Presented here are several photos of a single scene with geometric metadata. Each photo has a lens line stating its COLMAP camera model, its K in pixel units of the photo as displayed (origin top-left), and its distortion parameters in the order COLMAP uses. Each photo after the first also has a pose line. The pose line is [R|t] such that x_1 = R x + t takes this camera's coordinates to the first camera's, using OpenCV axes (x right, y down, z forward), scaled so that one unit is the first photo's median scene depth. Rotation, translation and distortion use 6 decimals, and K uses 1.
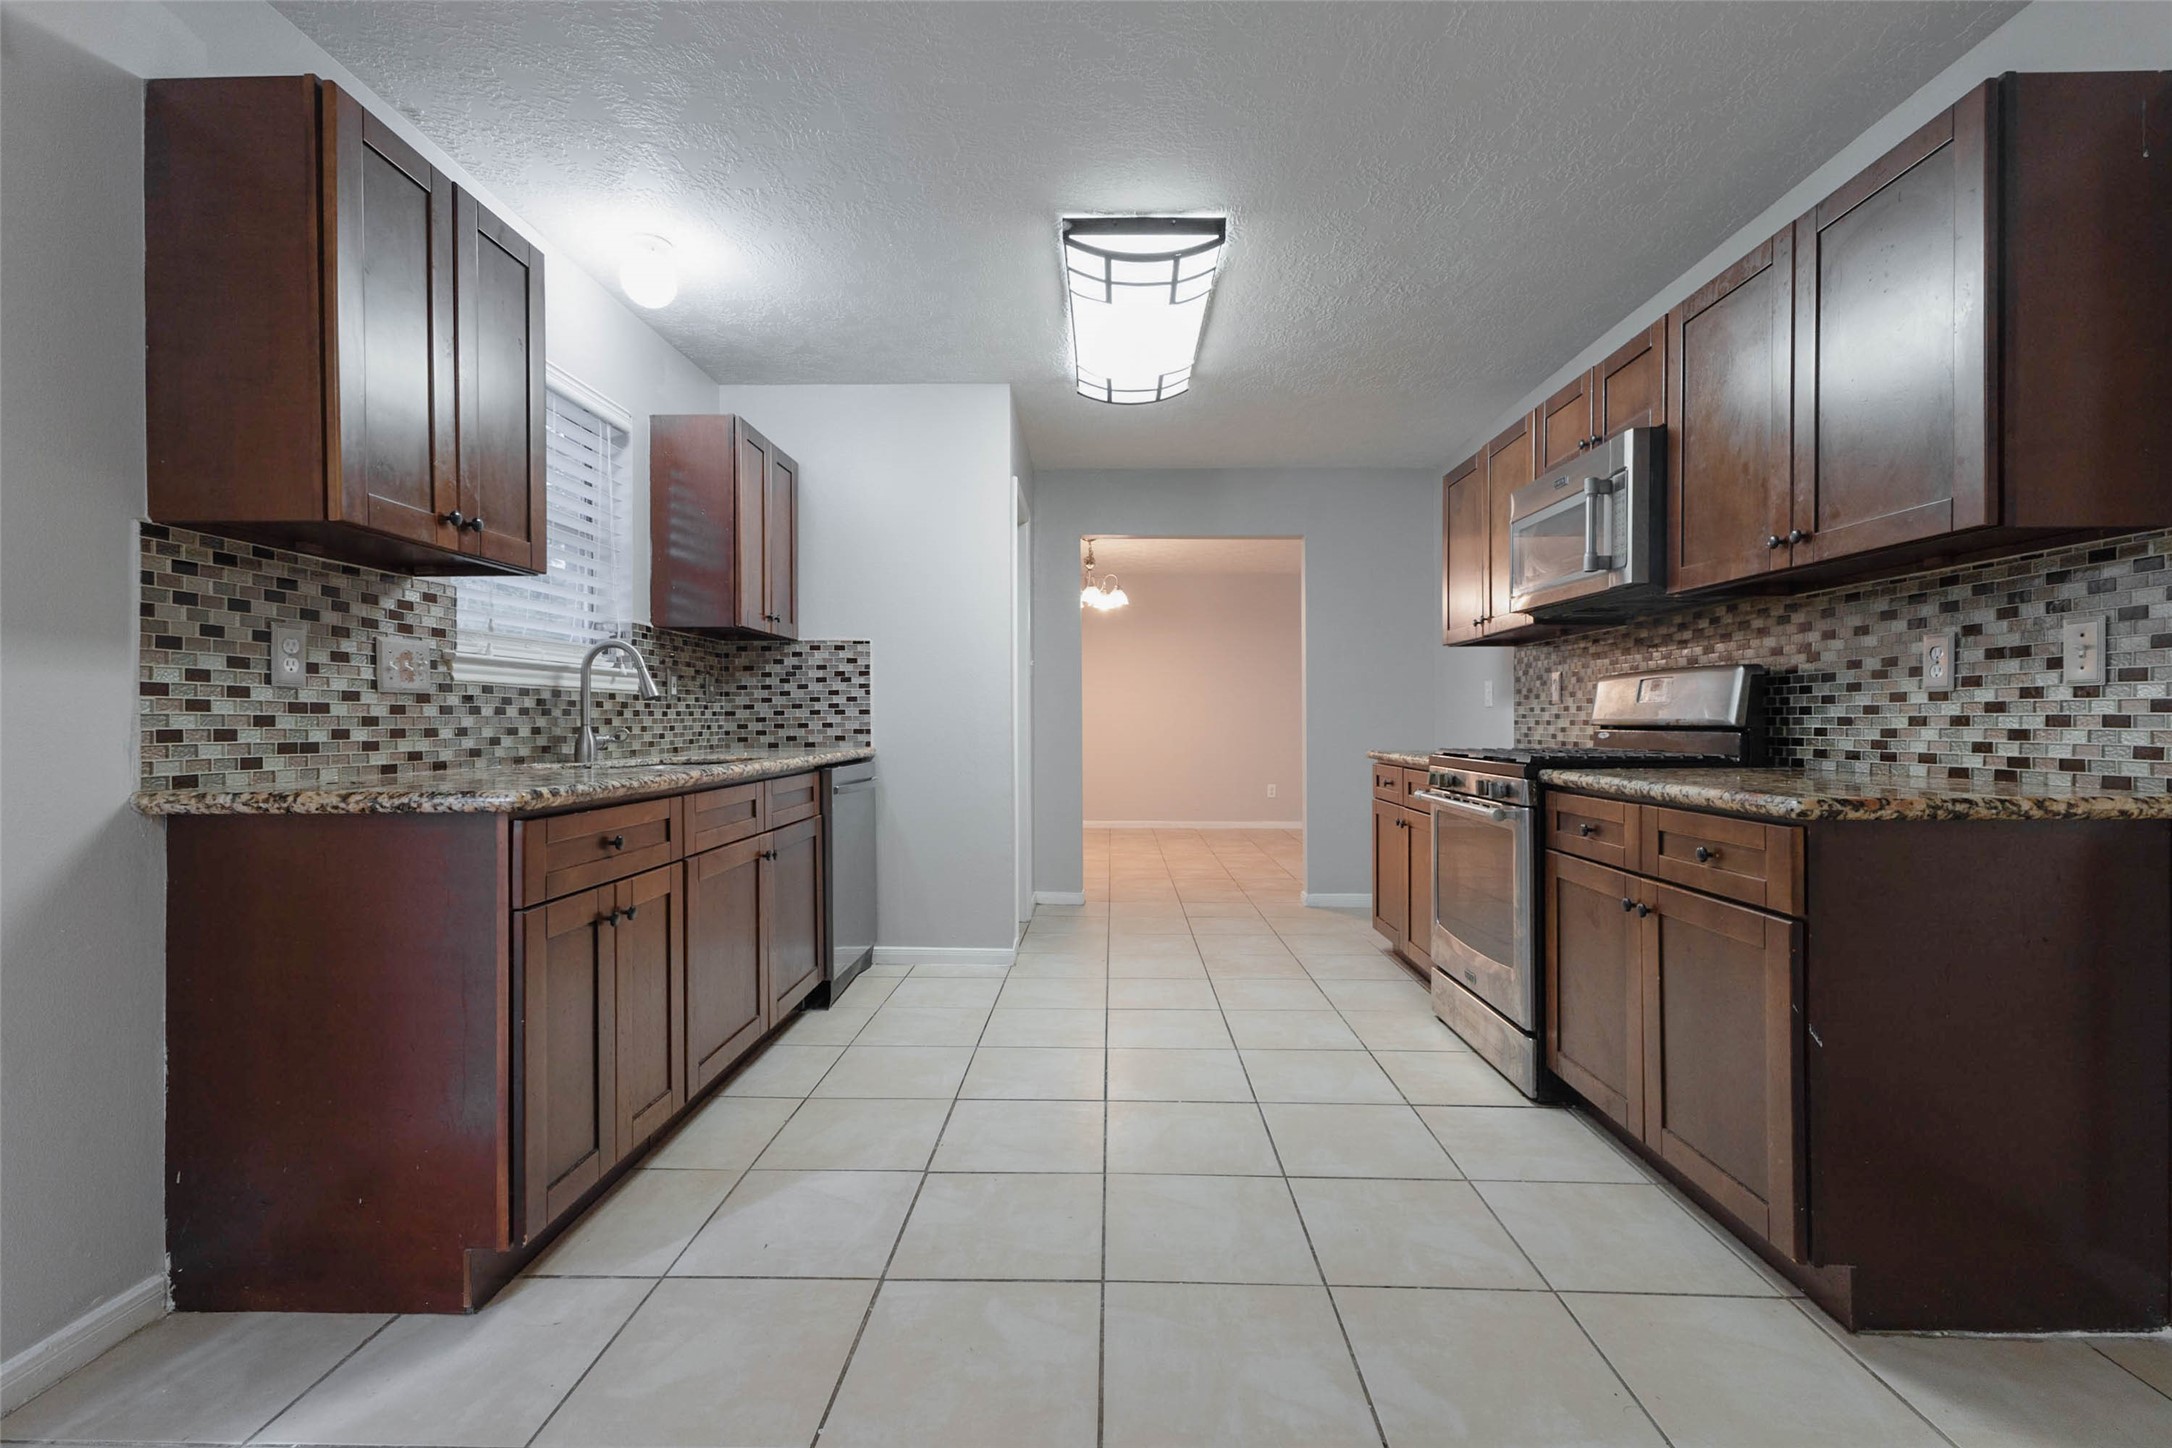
lens RADIAL K [[941.0, 0, 1115.1], [0, 941.0, 724.5], [0, 0, 1]] dist [0.013206, -0.001842]
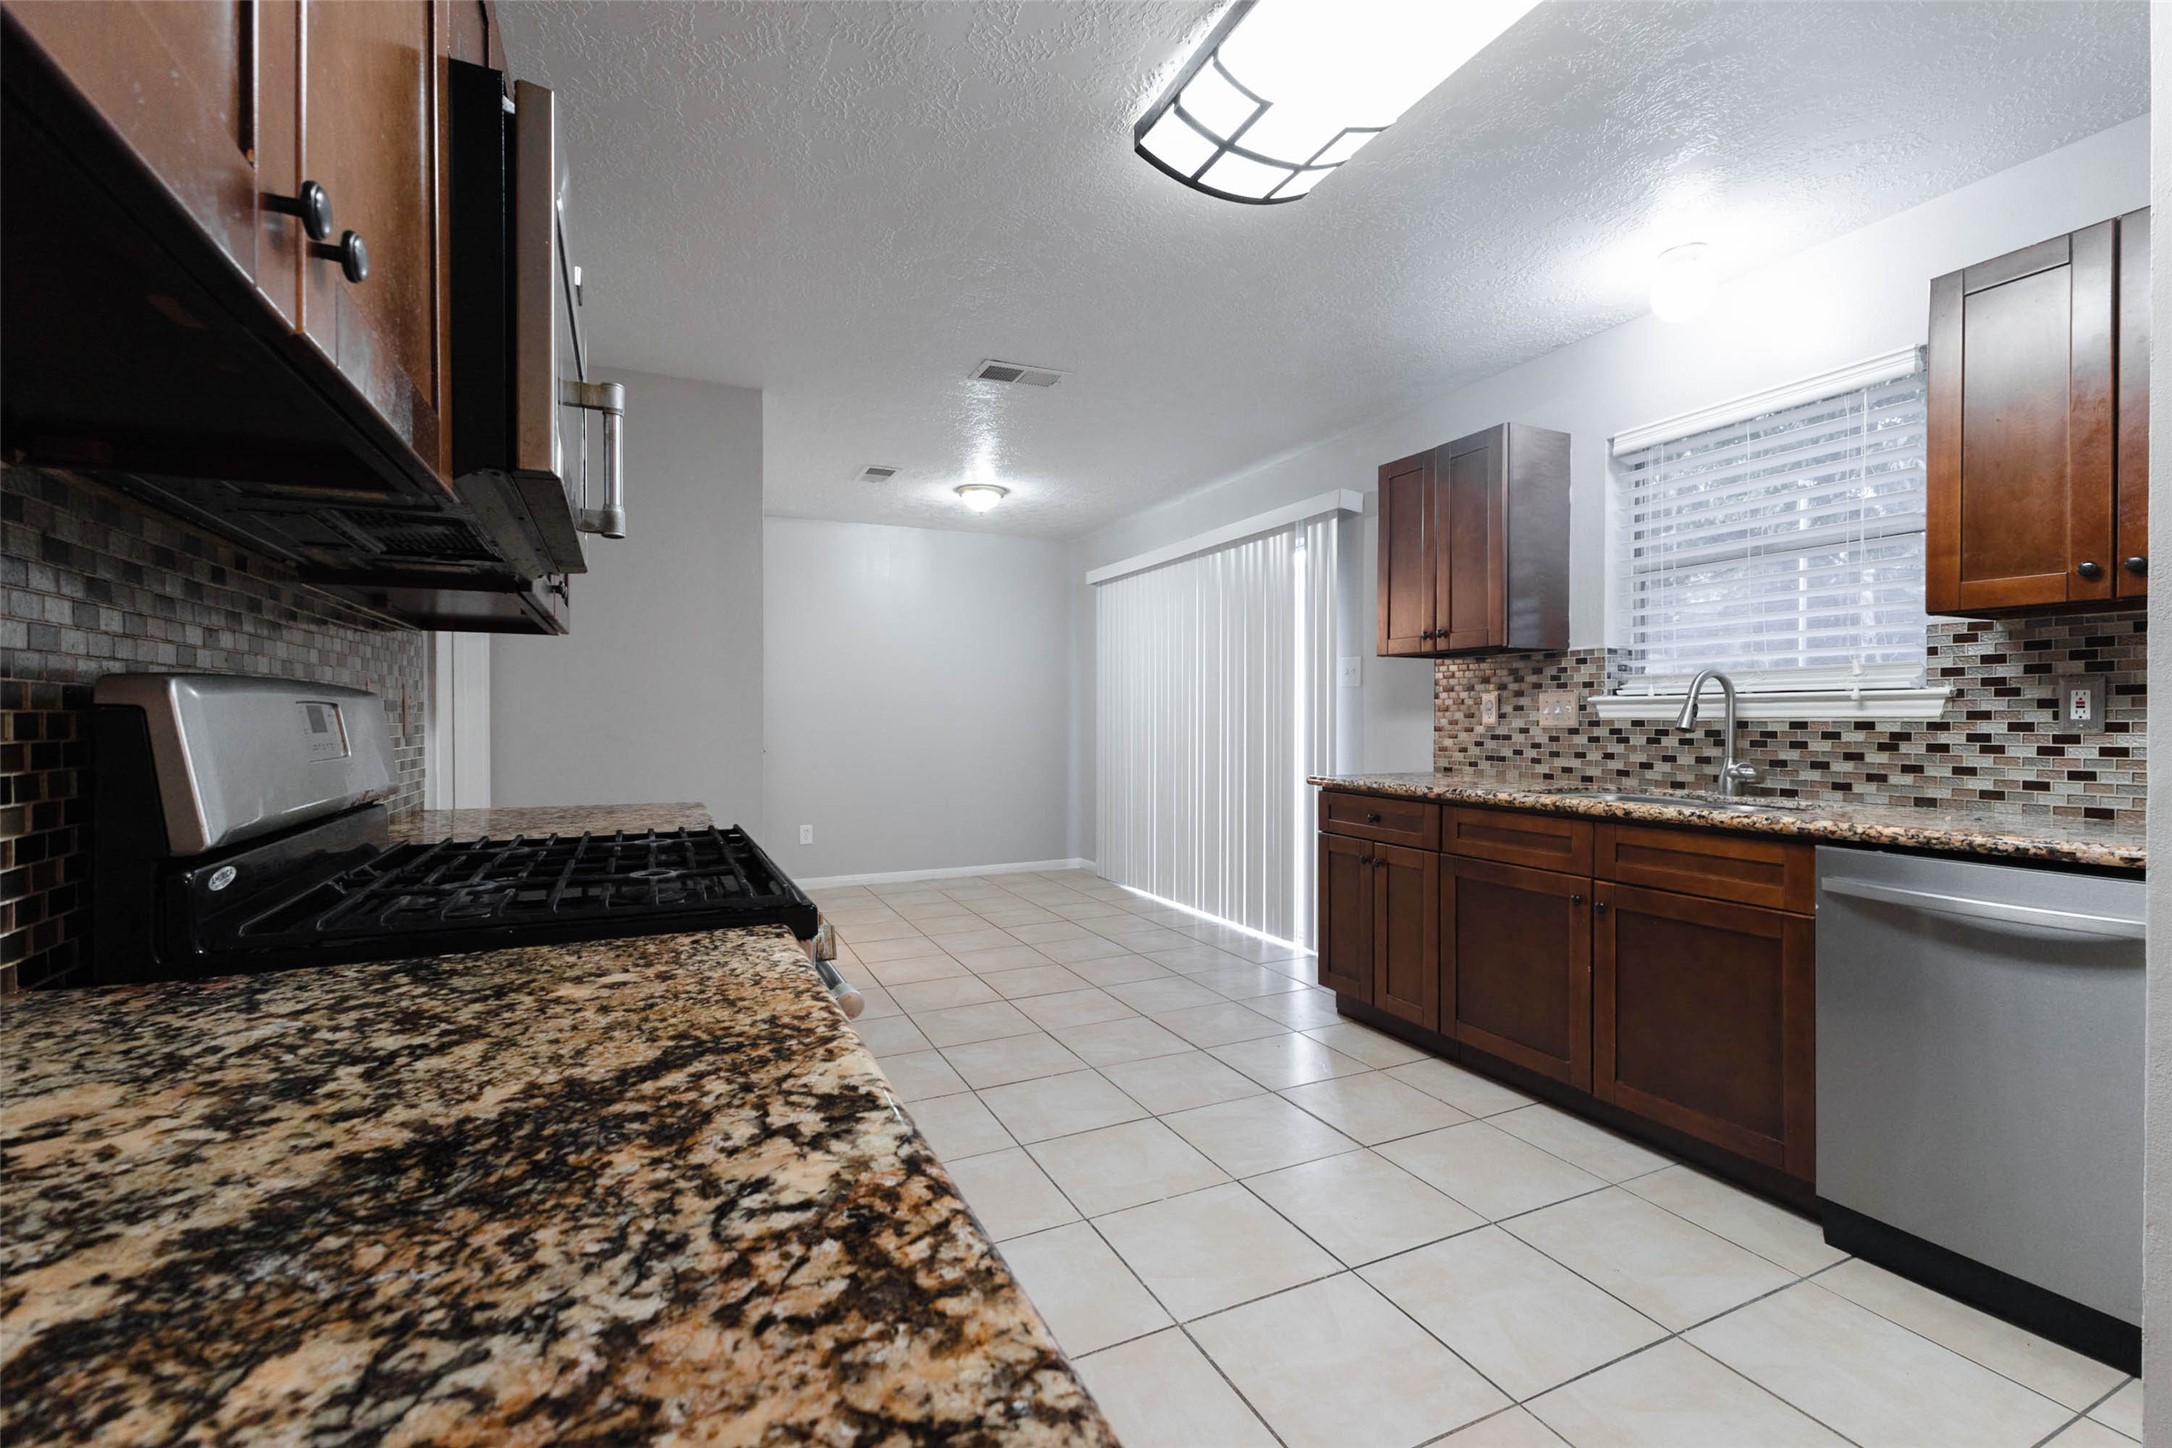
lens RADIAL K [[941.0, 0, 1097.4], [0, 941.0, 724.0], [0, 0, 1]] dist [0.013206, -0.001842]
pose [[-0.896488, 0.005056, -0.443040, 0.495822], [-0.000792, 0.999915, 0.013013, -0.049556], [0.443068, 0.012017, -0.896407, 1.712725]]
